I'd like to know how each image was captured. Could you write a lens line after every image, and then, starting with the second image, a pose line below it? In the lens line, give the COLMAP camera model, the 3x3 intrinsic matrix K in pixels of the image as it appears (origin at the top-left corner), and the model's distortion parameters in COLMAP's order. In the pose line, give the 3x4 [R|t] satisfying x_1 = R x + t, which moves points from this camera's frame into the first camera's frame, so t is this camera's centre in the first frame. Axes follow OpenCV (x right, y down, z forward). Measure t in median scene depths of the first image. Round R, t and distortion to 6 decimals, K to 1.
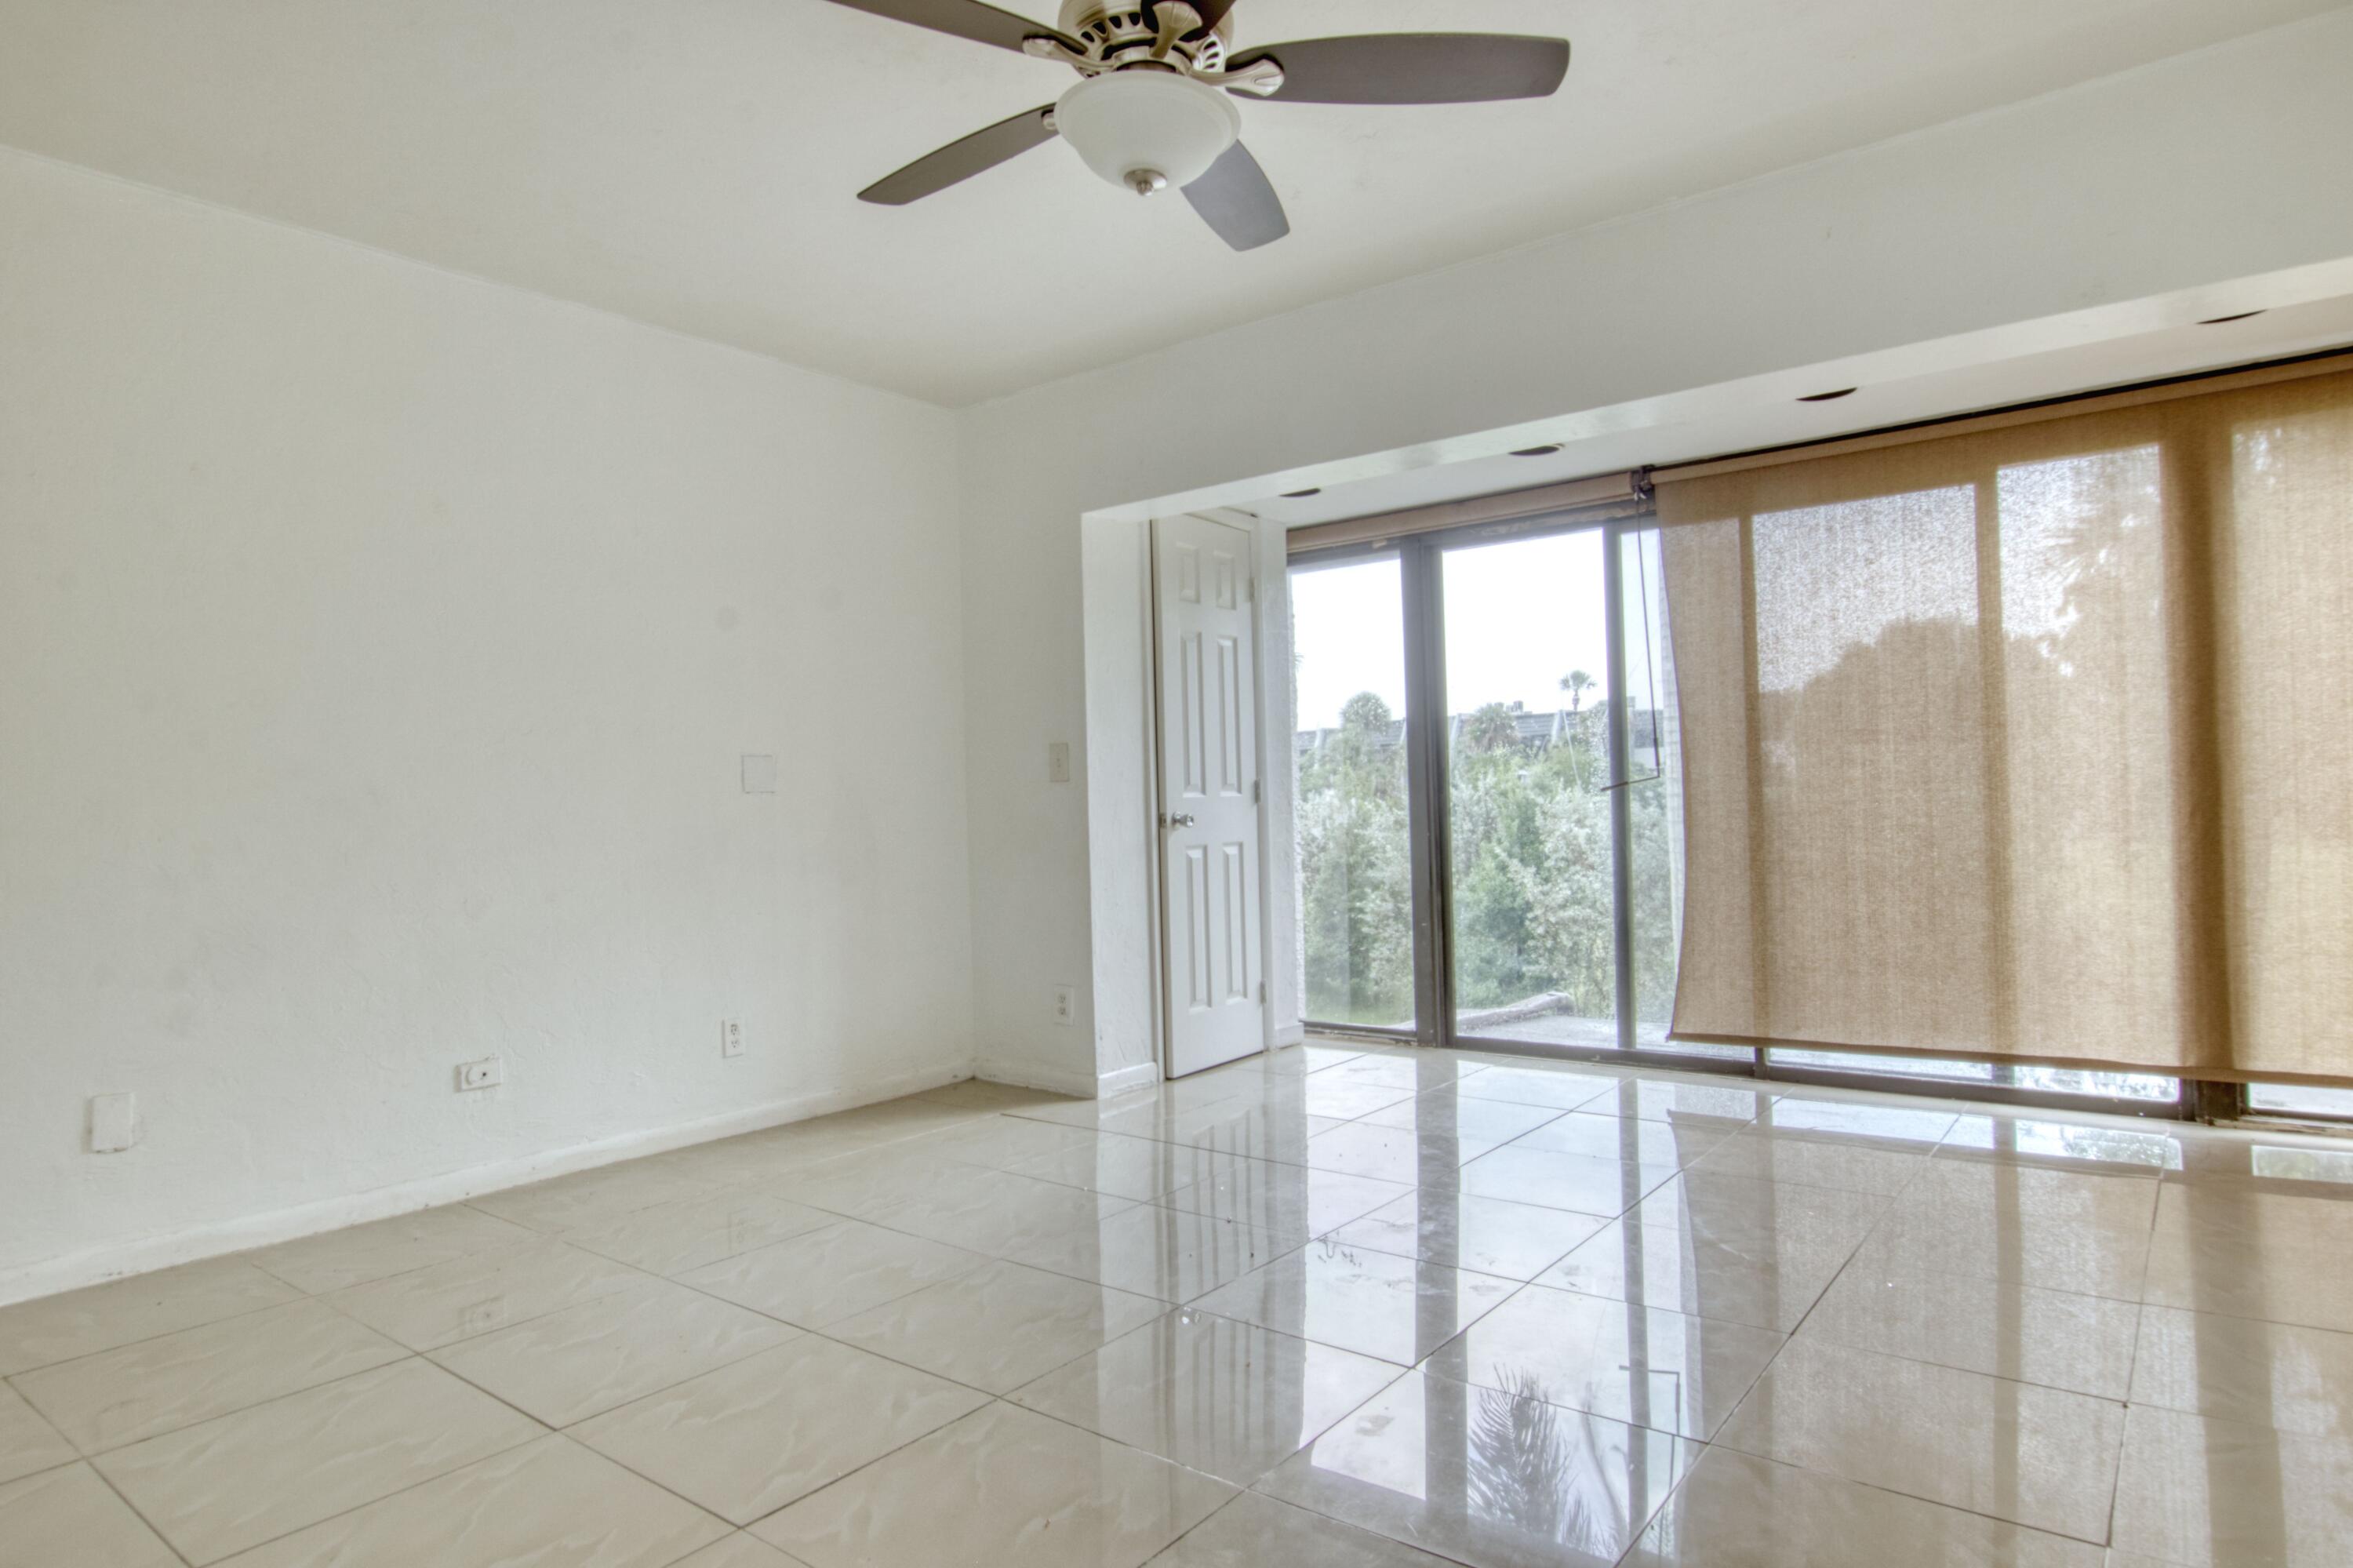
lens RADIAL K [[1354.4, 0, 1165.7], [0, 1354.4, 783.5], [0, 0, 1]] dist [-0.017062, 0.003619]
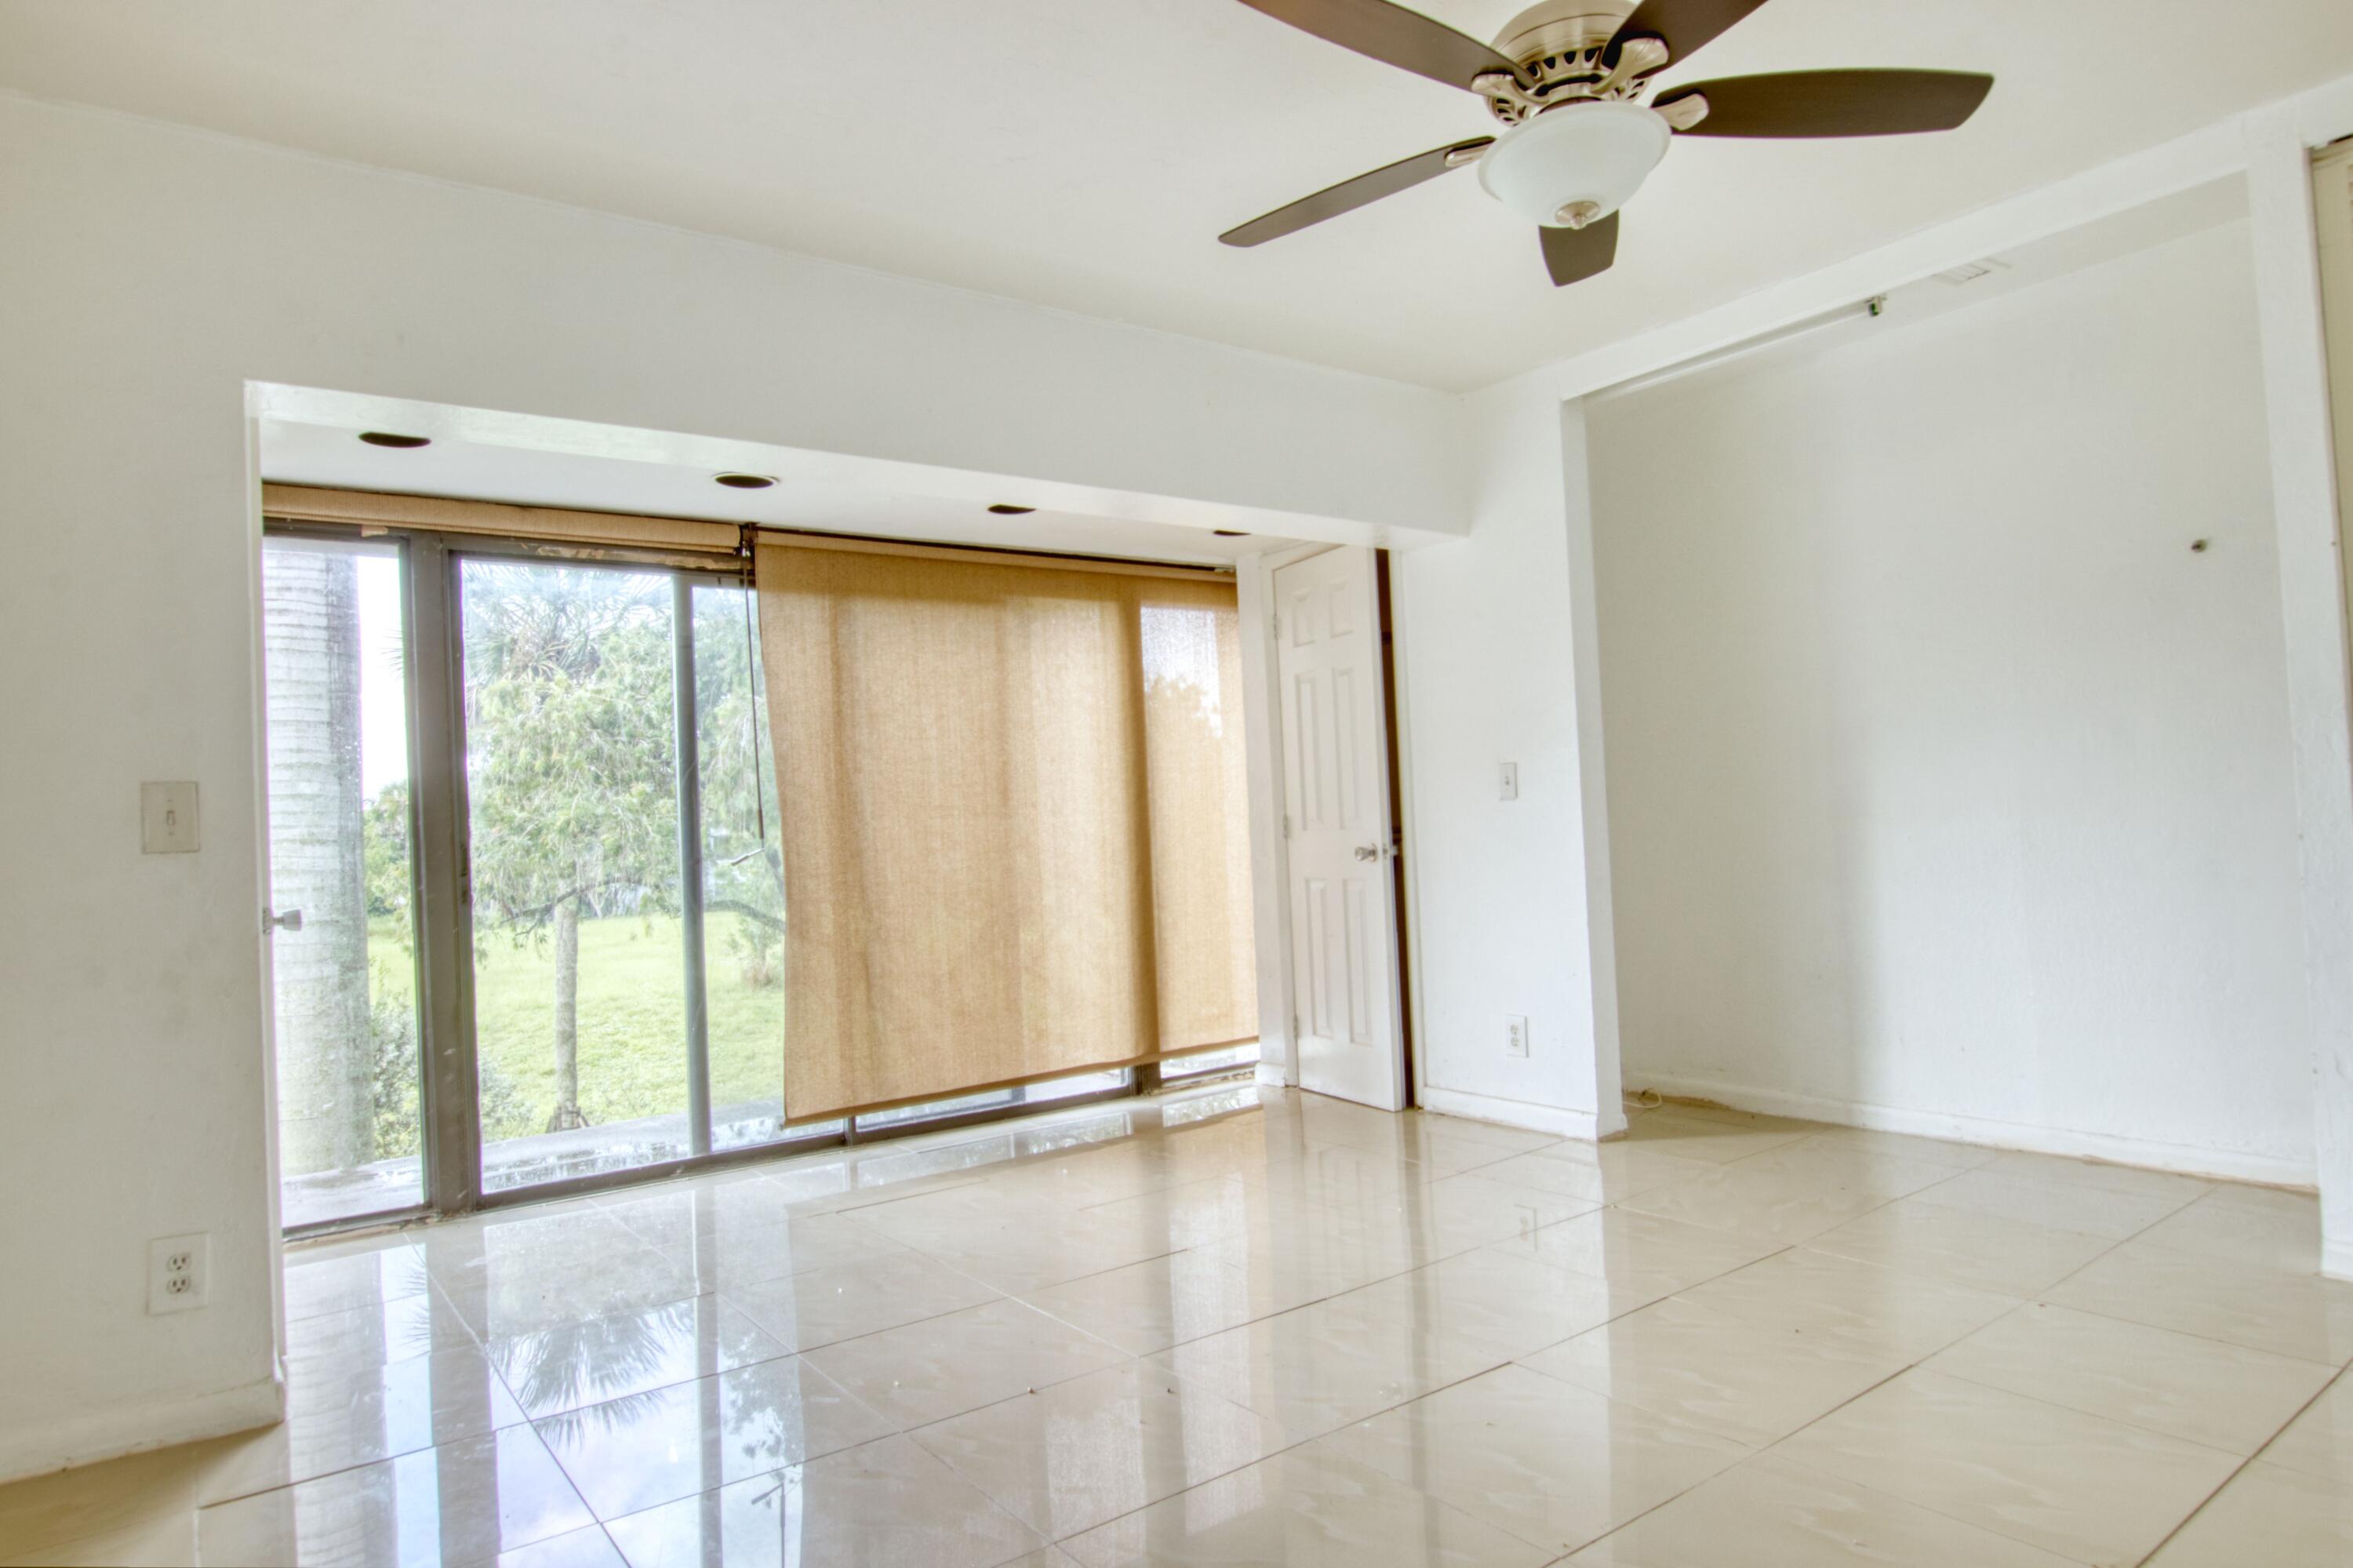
lens RADIAL K [[1354.4, 0, 1165.5], [0, 1354.4, 786.9], [0, 0, 1]] dist [-0.017062, 0.003619]
pose [[0.291364, 0.048544, 0.955380, -0.475308], [0.026601, 0.997914, -0.058817, 0.014615], [-0.956242, 0.042551, 0.289465, 0.471032]]
